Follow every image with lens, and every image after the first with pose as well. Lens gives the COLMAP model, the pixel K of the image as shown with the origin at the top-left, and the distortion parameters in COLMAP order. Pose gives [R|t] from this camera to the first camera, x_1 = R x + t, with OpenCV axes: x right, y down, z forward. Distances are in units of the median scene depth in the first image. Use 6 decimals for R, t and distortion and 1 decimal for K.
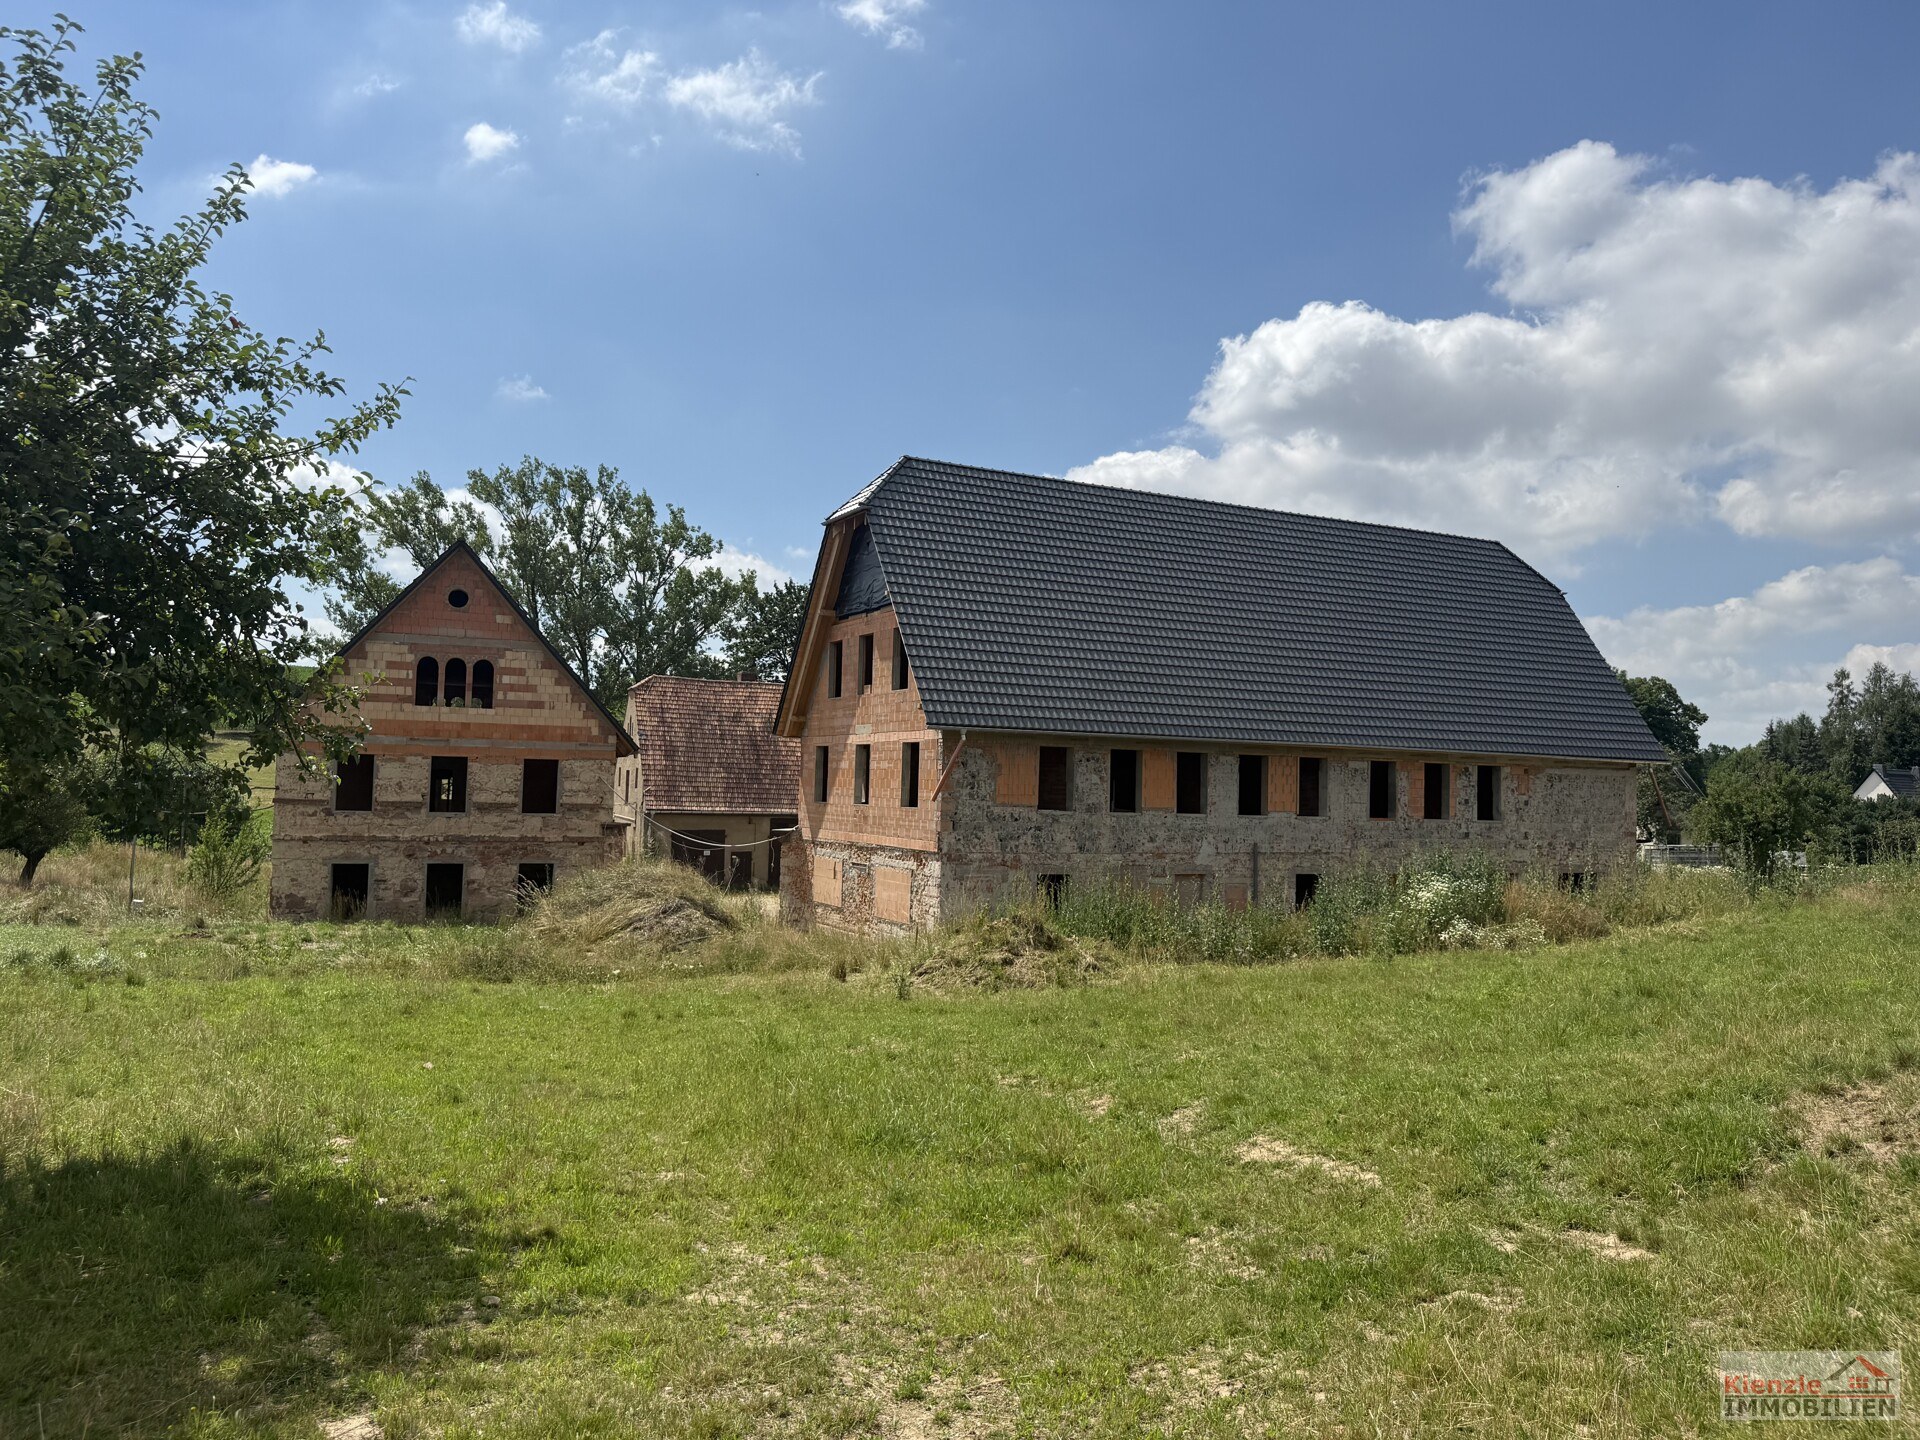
lens RADIAL K [[1349.4, 0, 985.0], [0, 1349.4, 727.3], [0, 0, 1]] dist [0.064505, -0.086305]
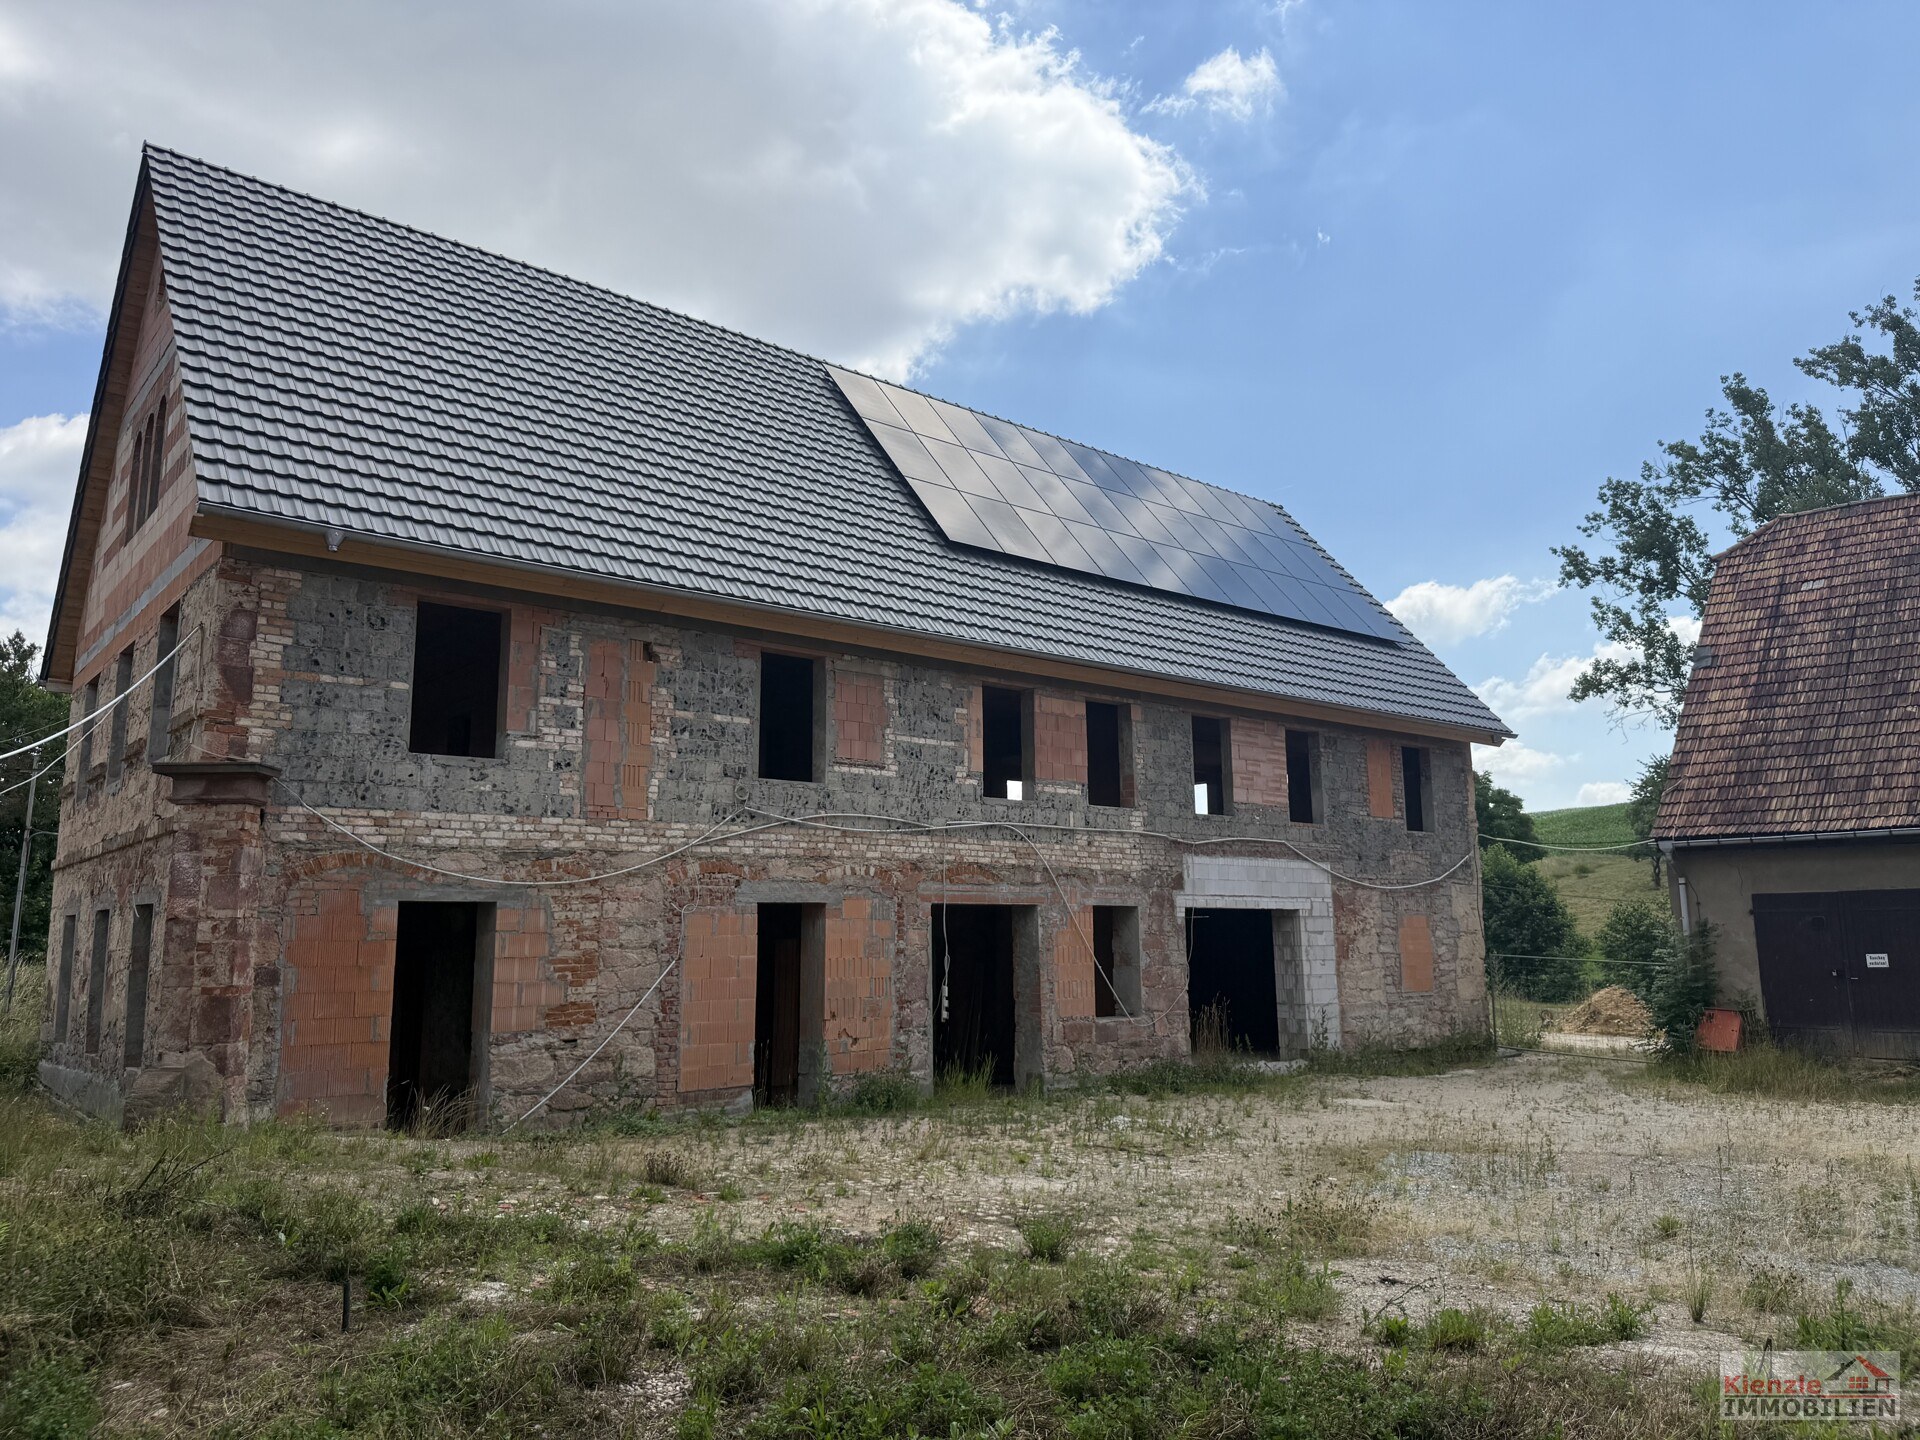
lens RADIAL K [[1349.4, 0, 969.7], [0, 1349.4, 714.9], [0, 0, 1]] dist [0.064505, -0.086305]
pose [[0.327442, -0.181164, -0.927341, 0.068937], [0.059575, 0.983453, -0.171090, 0.127934], [0.942991, 0.000776, 0.332817, 1.109022]]
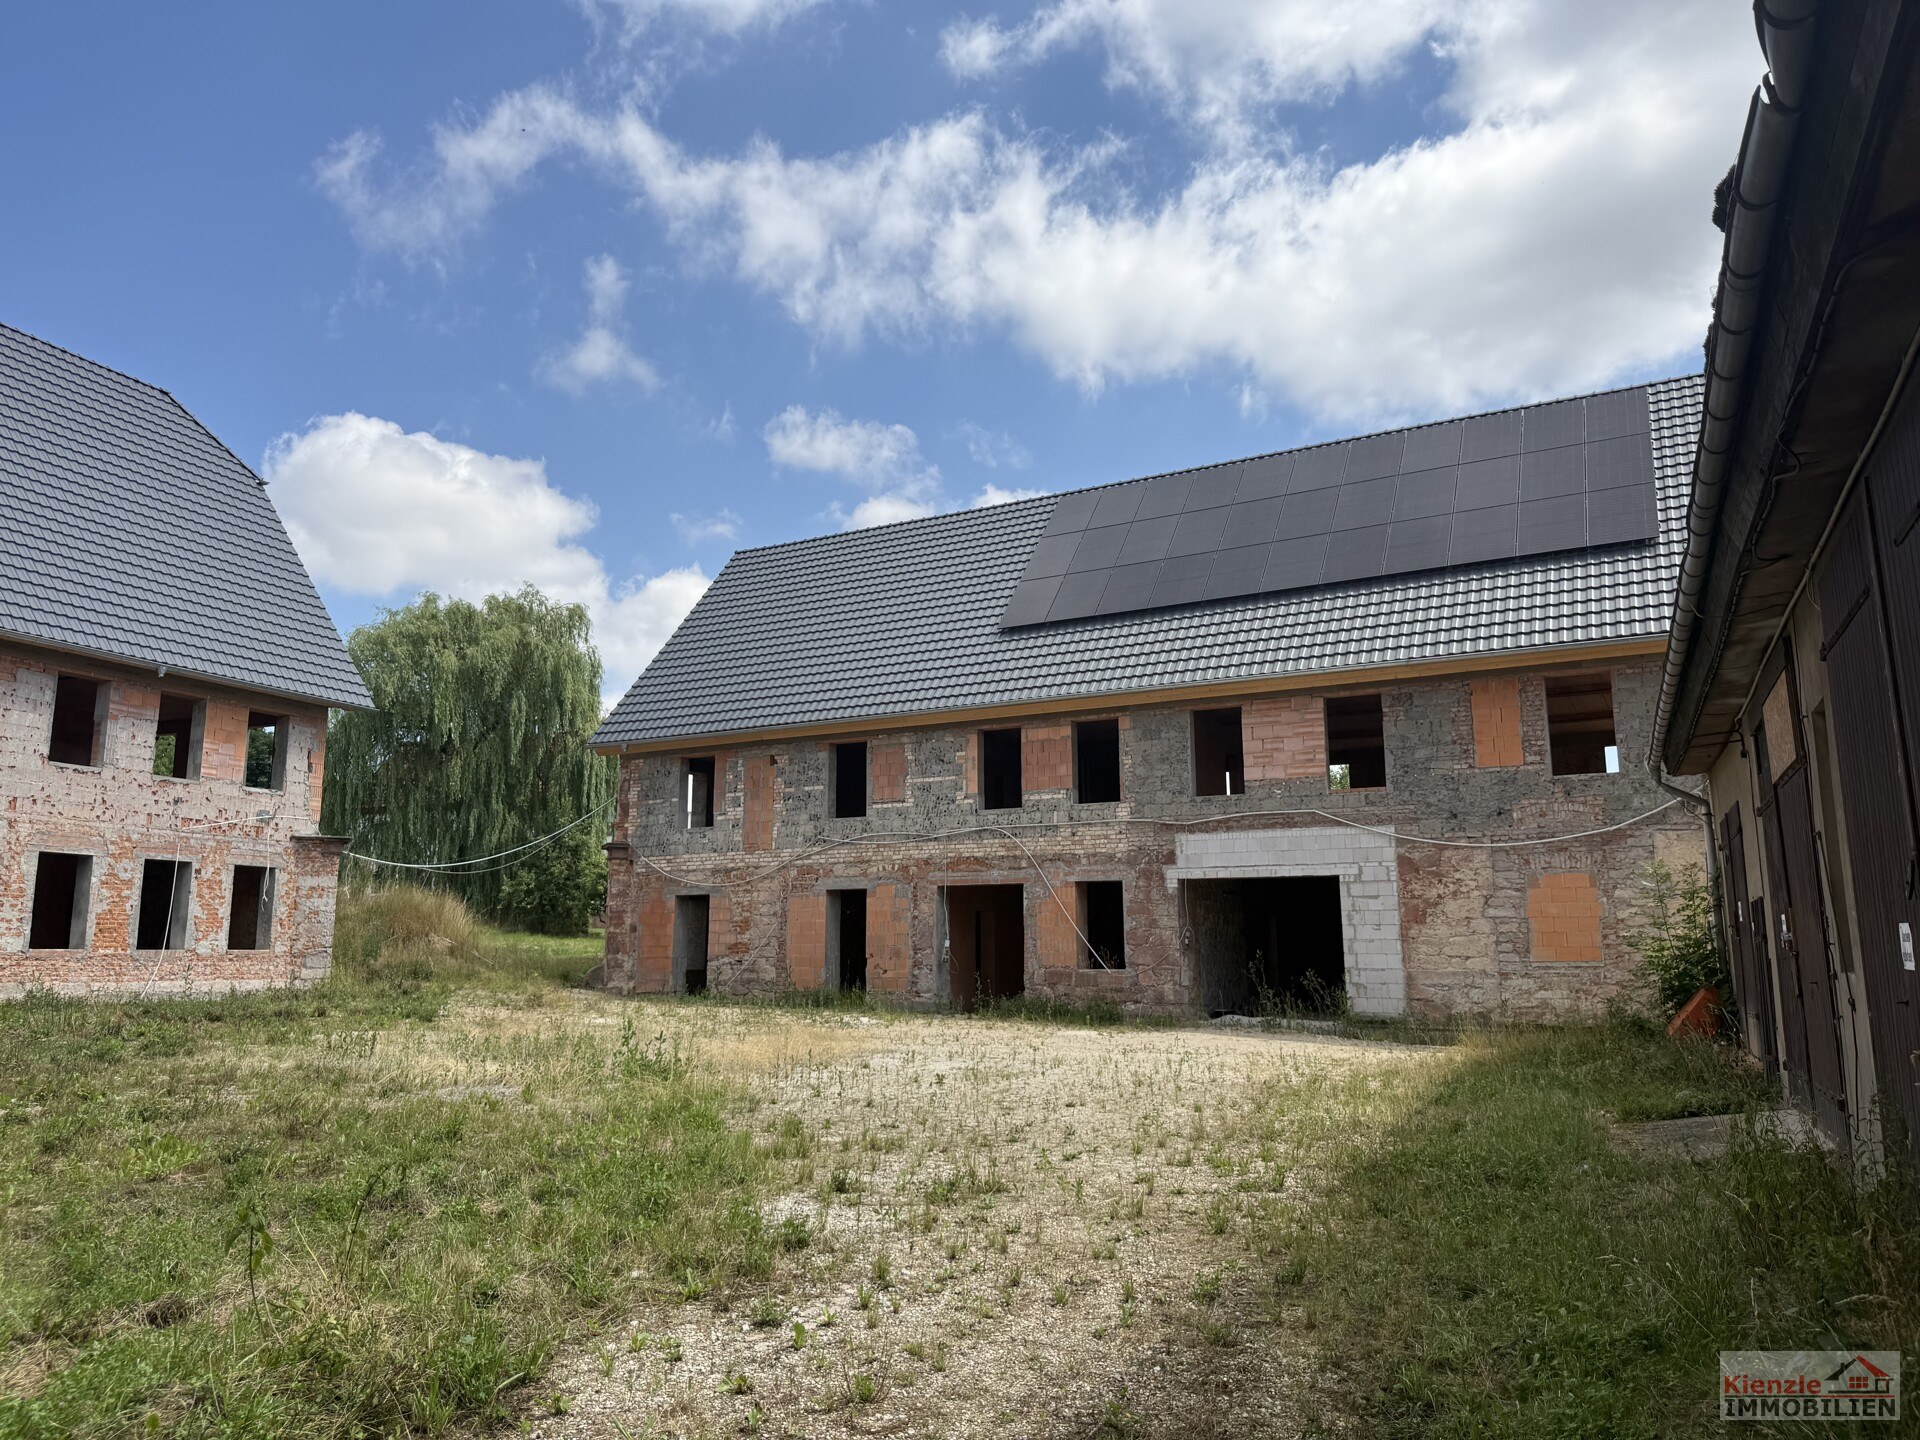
lens RADIAL K [[1349.4, 0, 958.0], [0, 1349.4, 718.4], [0, 0, 1]] dist [0.064505, -0.086305]
pose [[-0.766938, -0.126638, -0.629102, 0.068932], [0.016179, 0.976208, -0.216234, 0.177446], [0.641517, -0.176016, -0.746642, 1.781804]]
